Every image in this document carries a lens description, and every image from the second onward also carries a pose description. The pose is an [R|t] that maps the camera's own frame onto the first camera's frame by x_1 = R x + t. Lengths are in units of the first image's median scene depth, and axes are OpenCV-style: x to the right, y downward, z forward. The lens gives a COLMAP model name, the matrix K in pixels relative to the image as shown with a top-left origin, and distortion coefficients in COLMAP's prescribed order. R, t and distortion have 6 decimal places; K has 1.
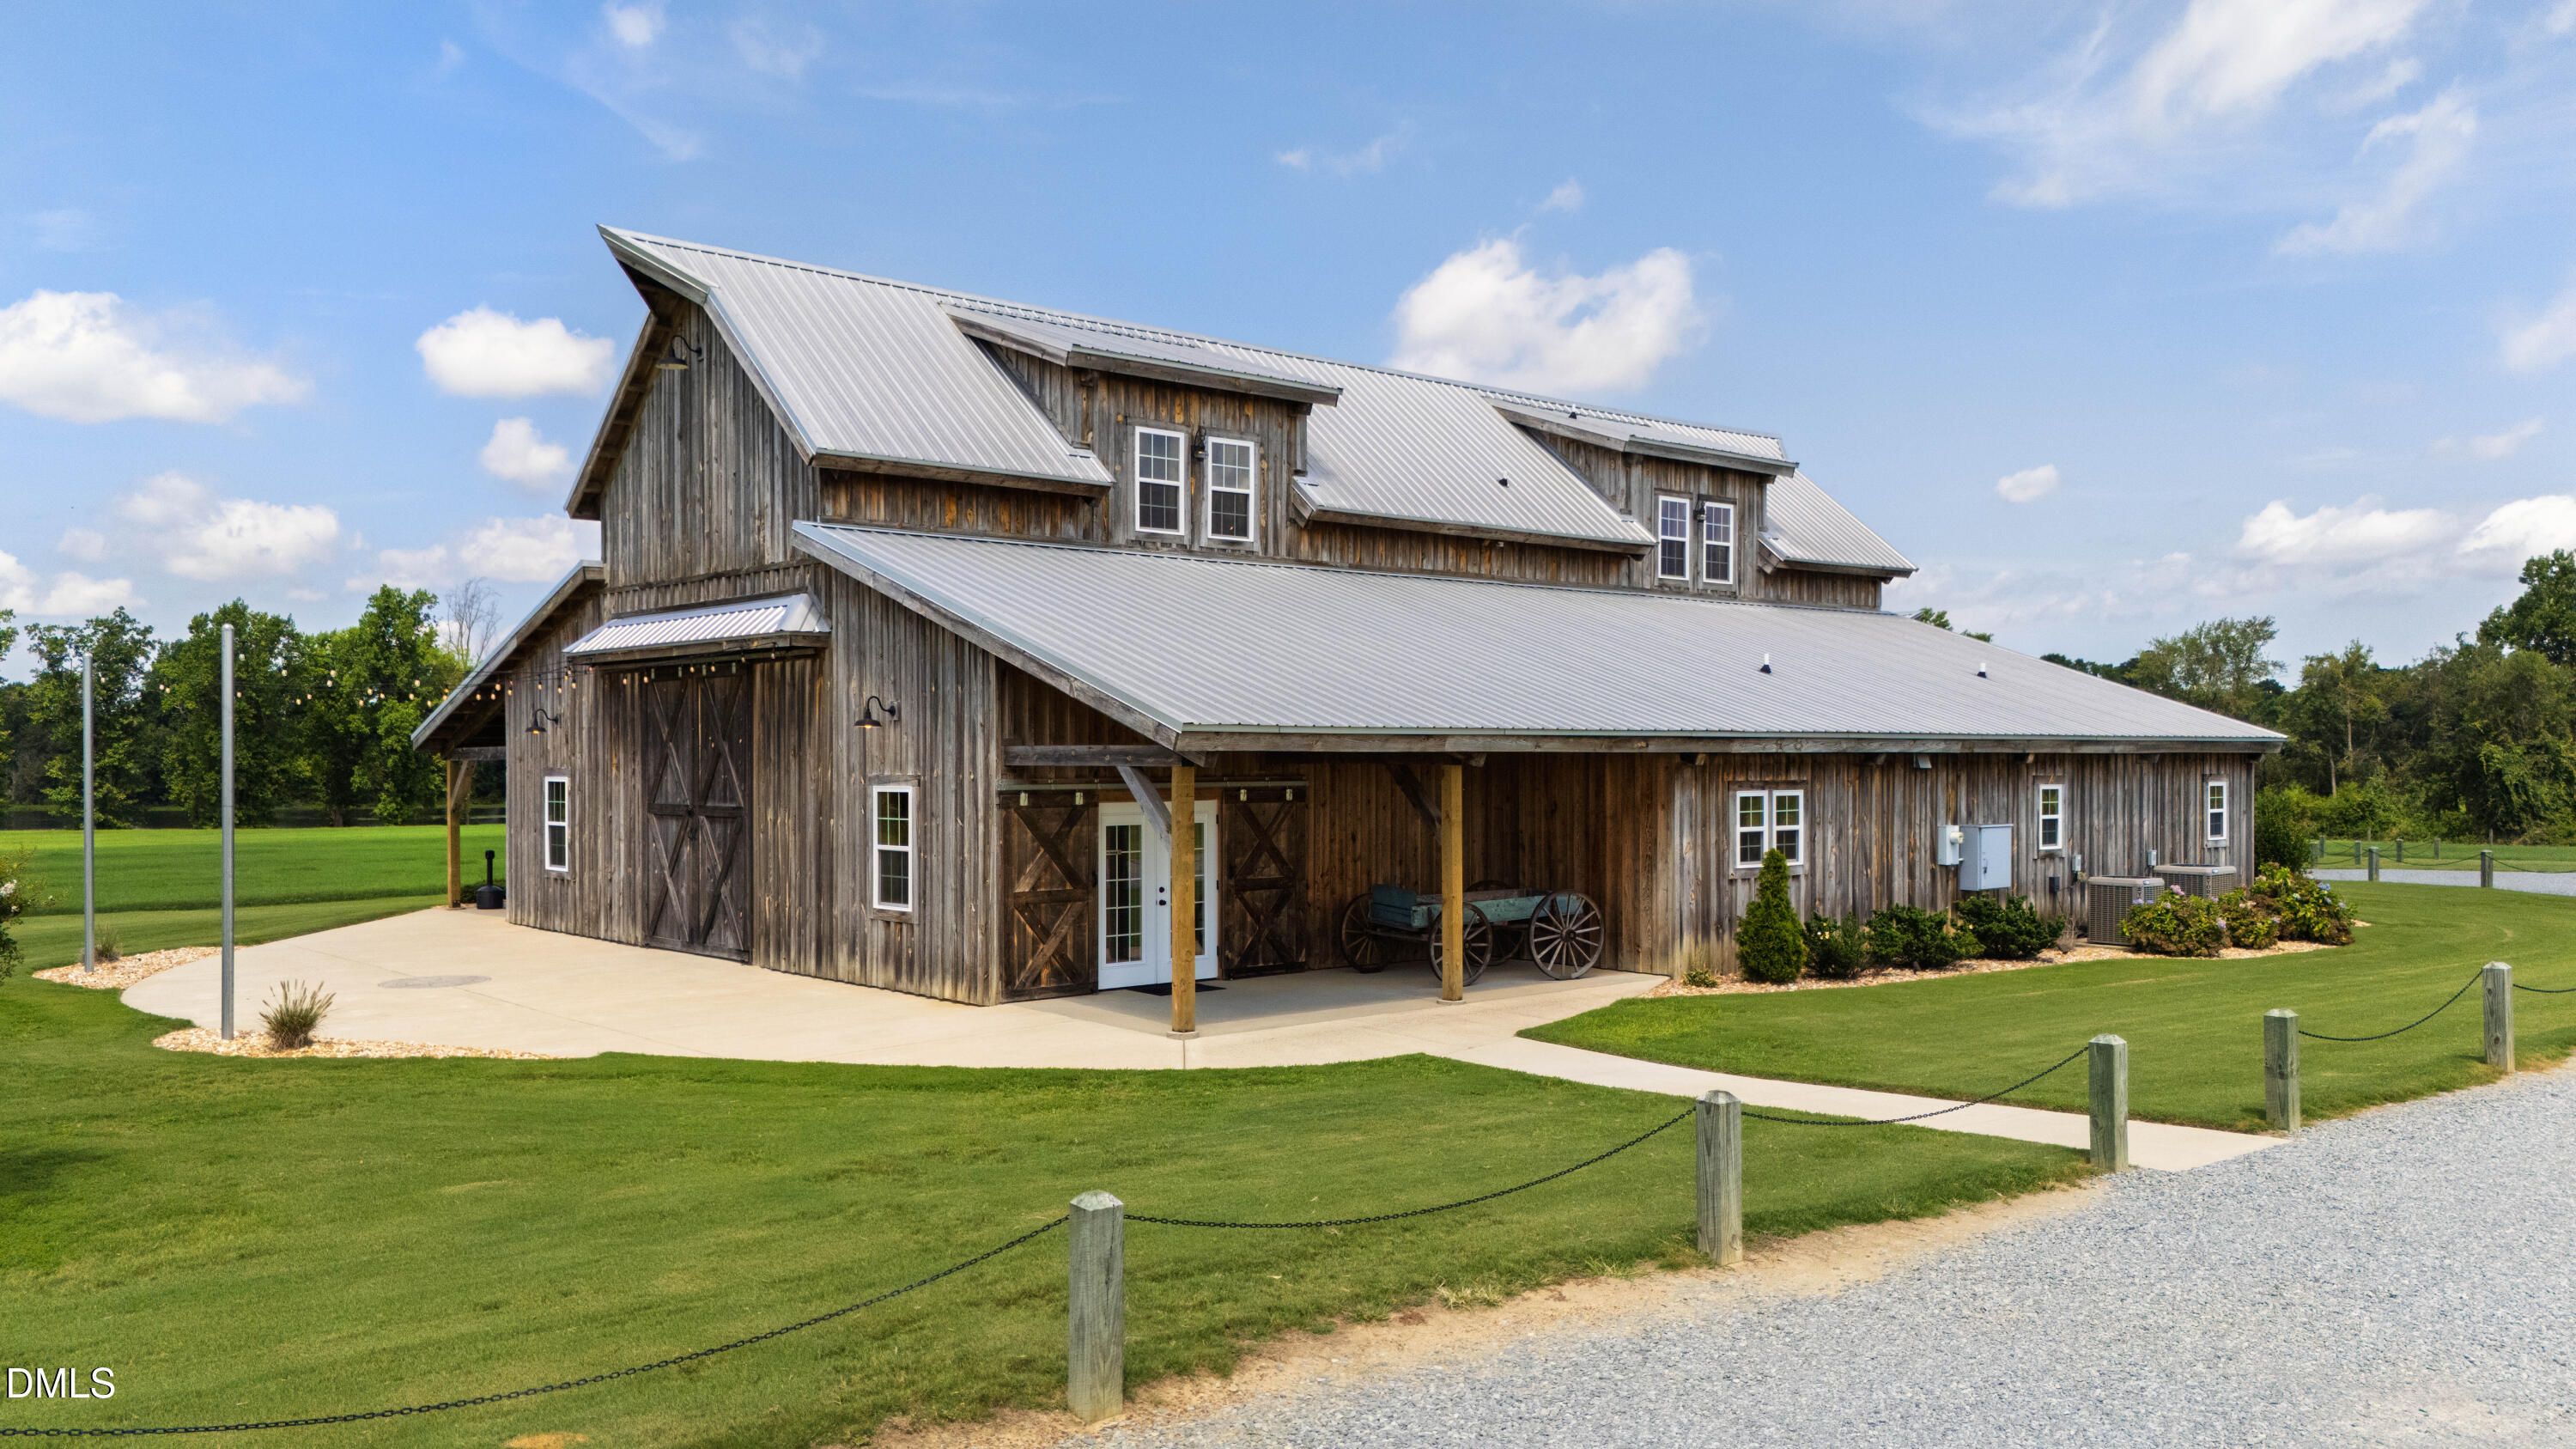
lens RADIAL K [[2021.6, 0, 1226.4], [0, 2021.6, 740.6], [0, 0, 1]] dist [0.013480, -0.002393]
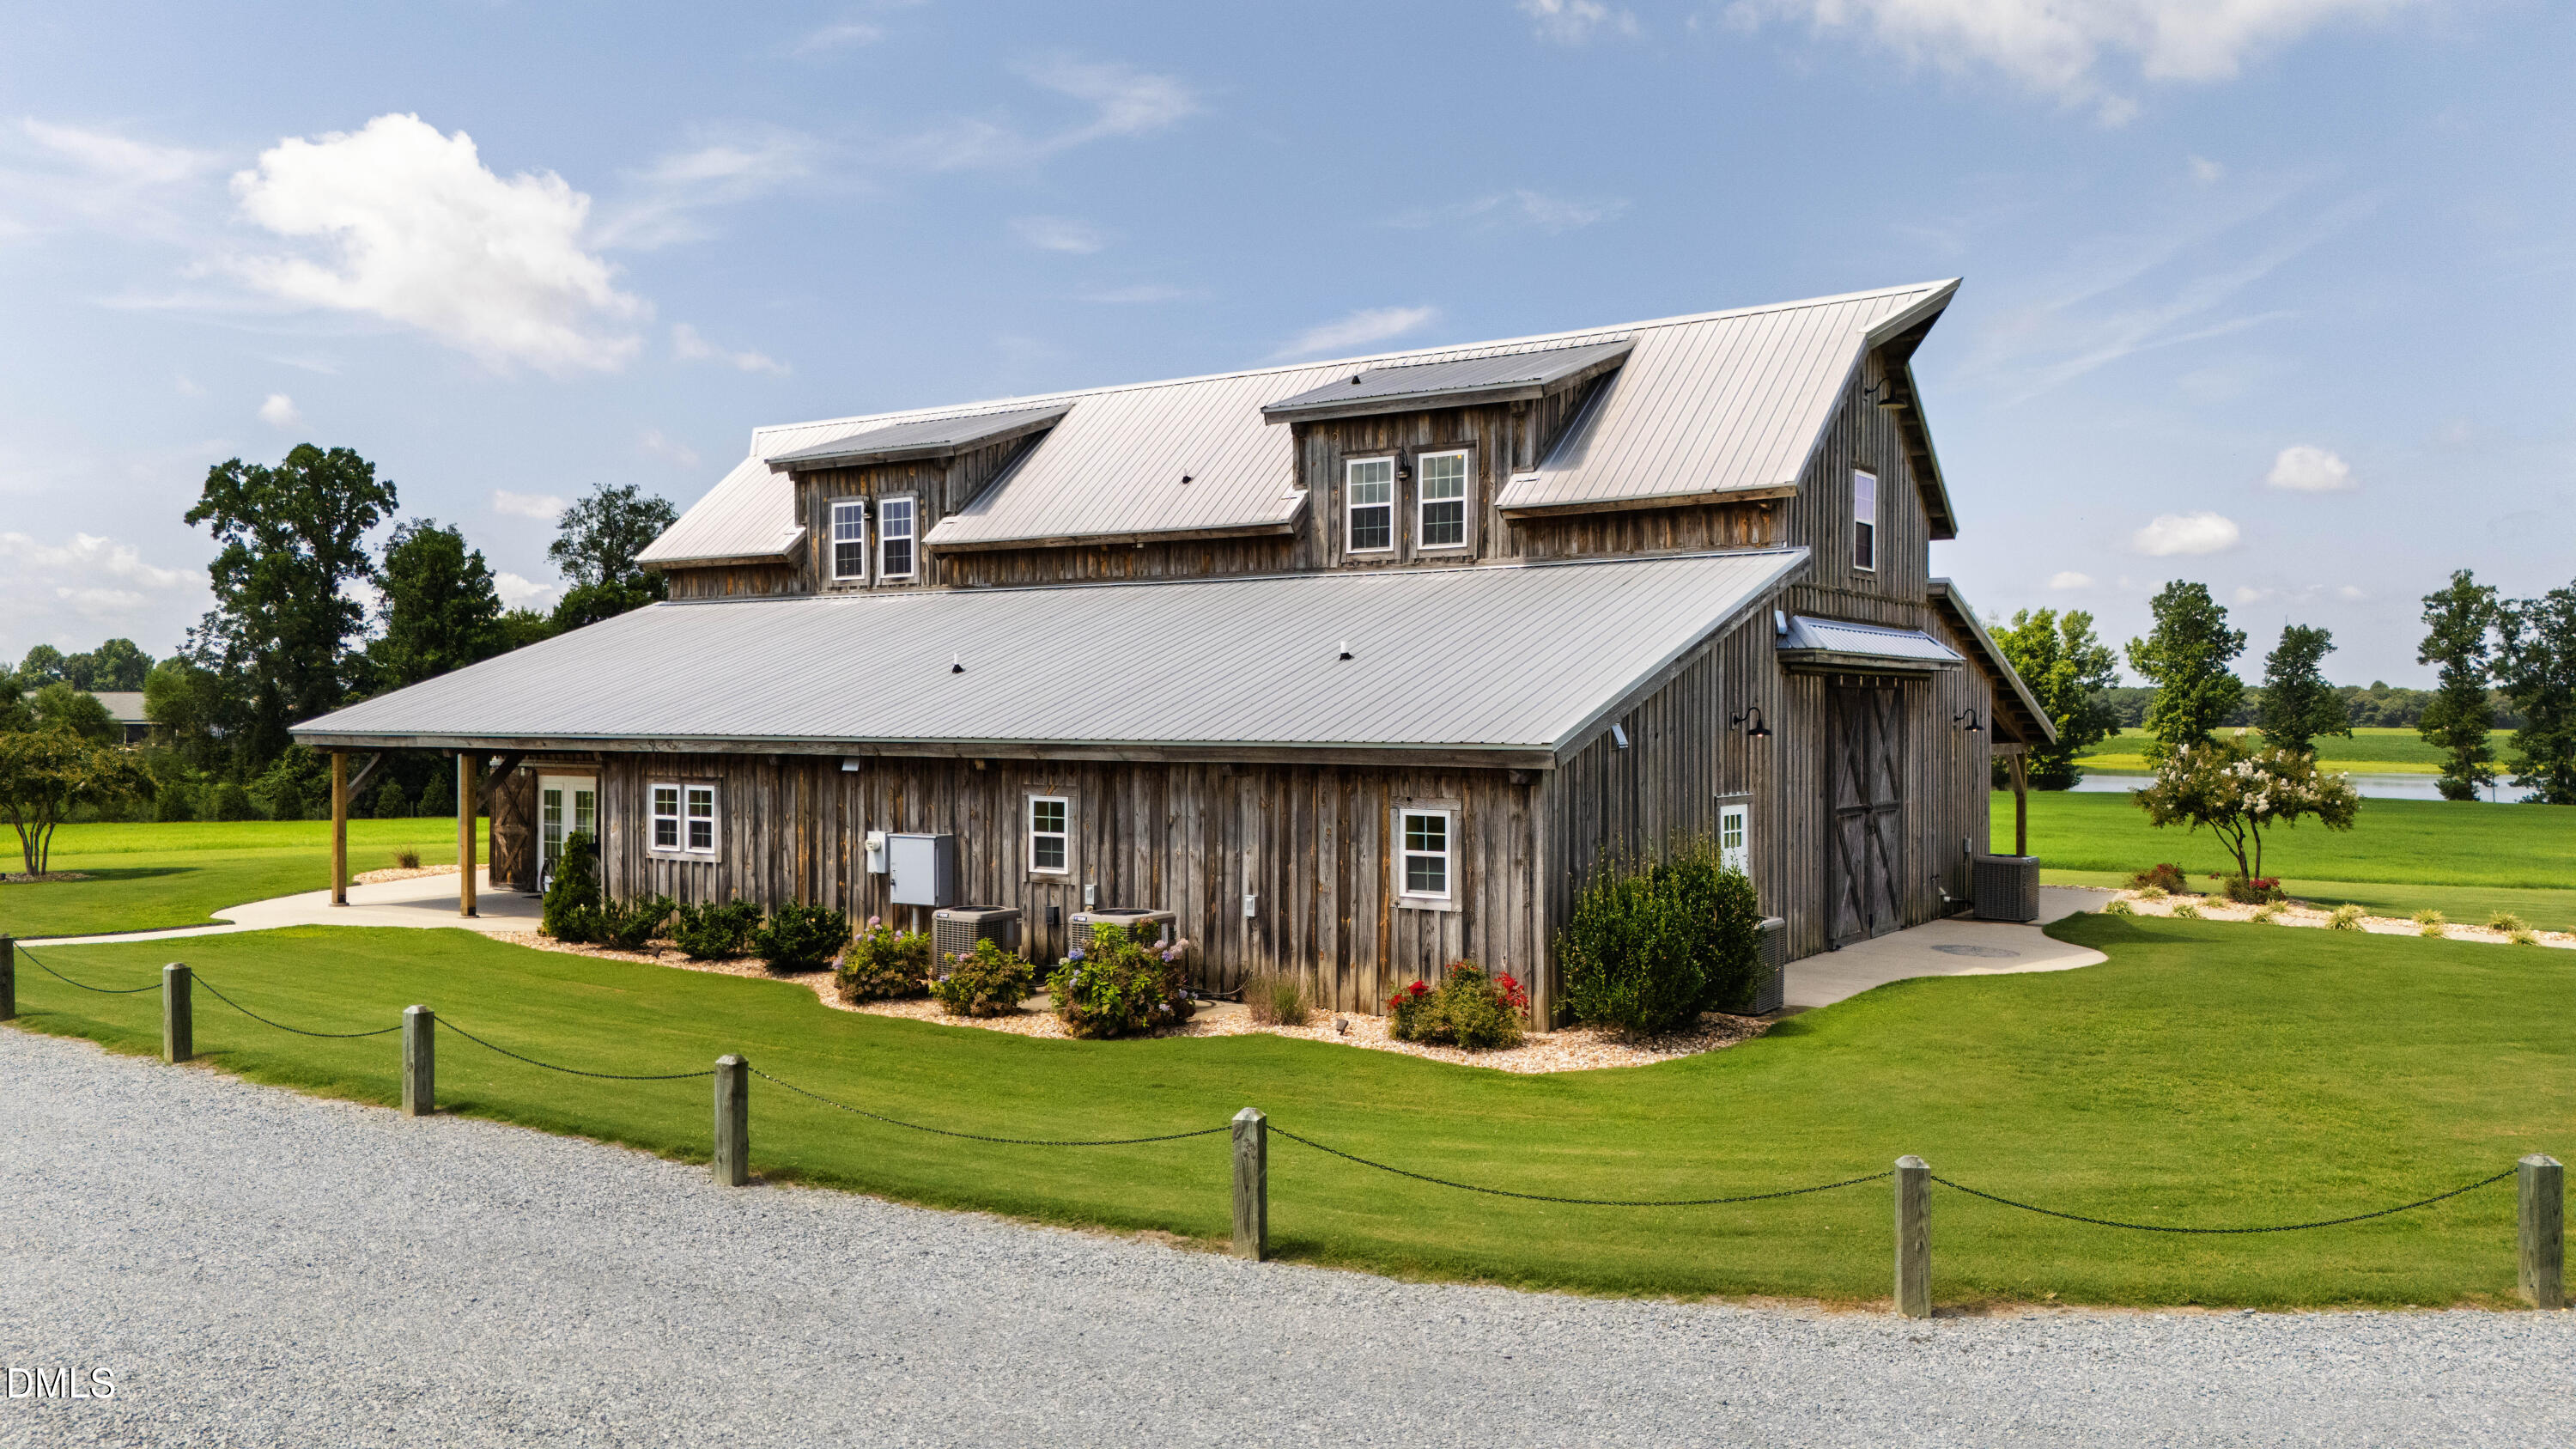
lens RADIAL K [[2021.6, 0, 1226.4], [0, 2021.6, 740.6], [0, 0, 1]] dist [0.013480, -0.002393]
pose [[0.243422, 0.006534, -0.969898, 1.353707], [-0.000377, 0.999978, 0.006642, -0.007426], [0.969920, -0.001251, 0.243420, 0.954071]]
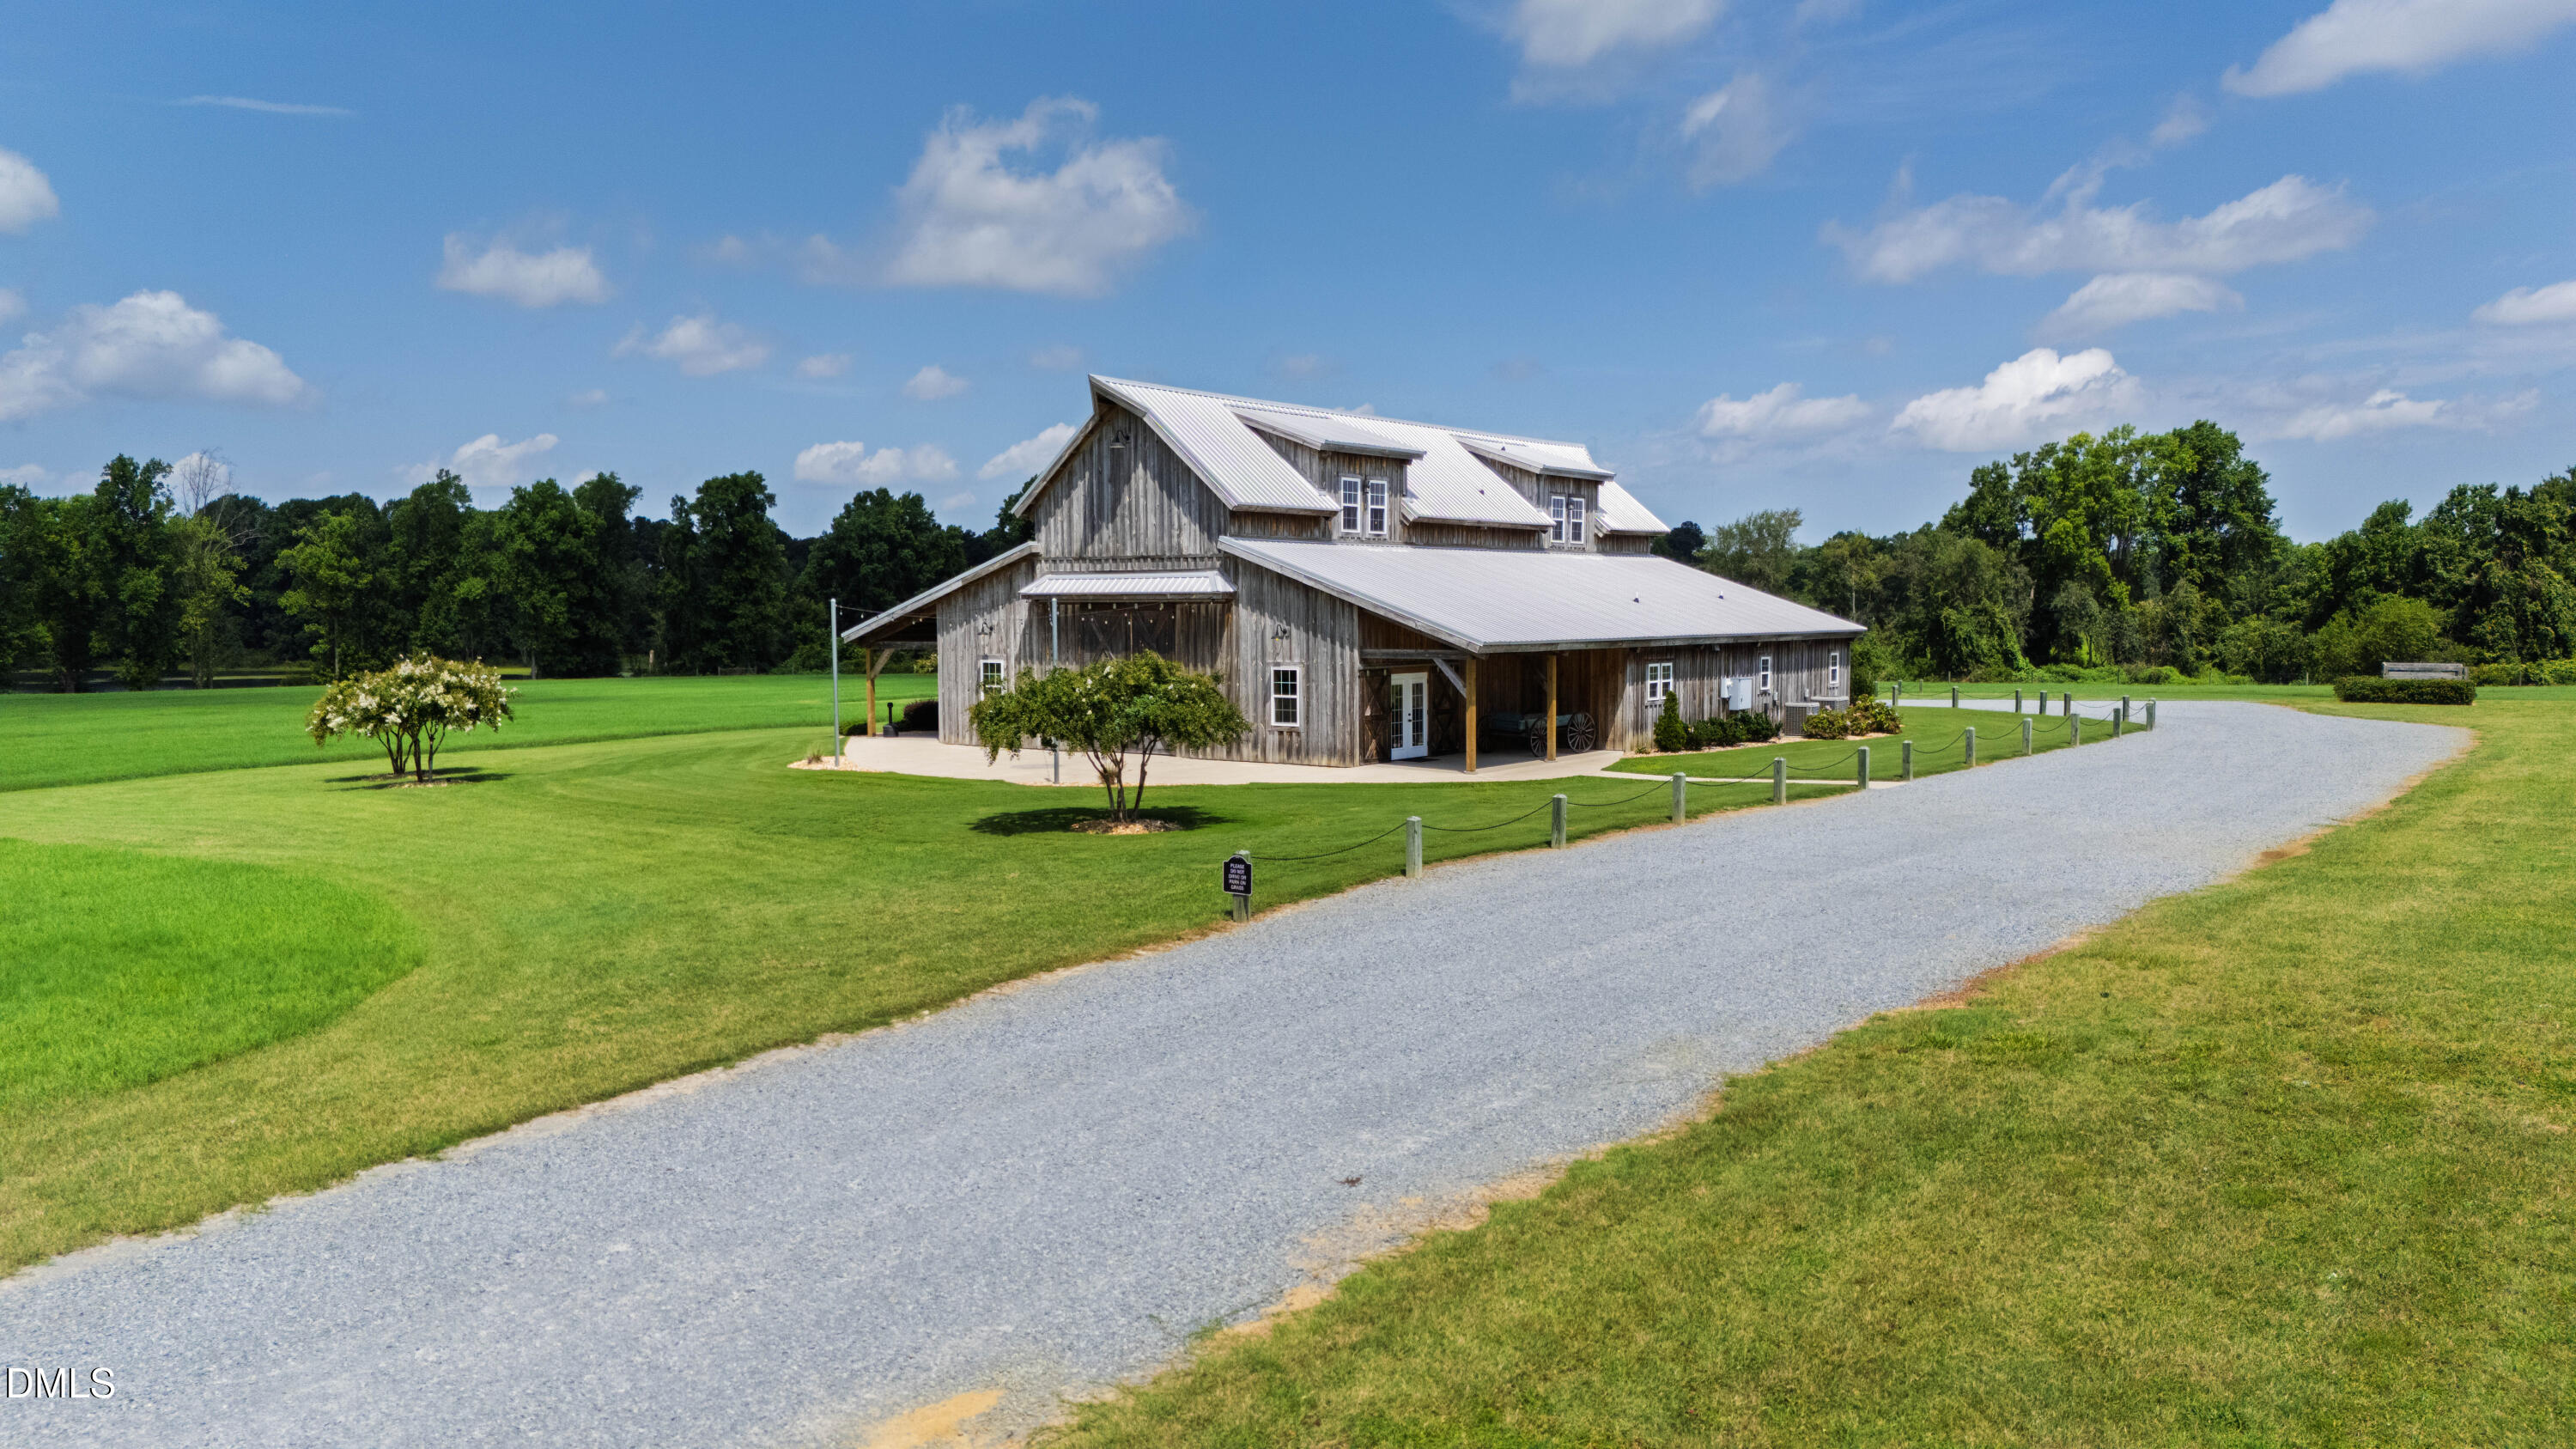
lens RADIAL K [[1950.8, 0, 1288.0], [0, 1950.8, 724.5], [0, 0, 1]] dist [0.039499, -0.004104]
pose [[0.972343, -0.017845, 0.232873, -0.547758], [0.002199, 0.997732, 0.067271, -0.046748], [-0.233546, -0.064898, 0.970178, -0.835146]]
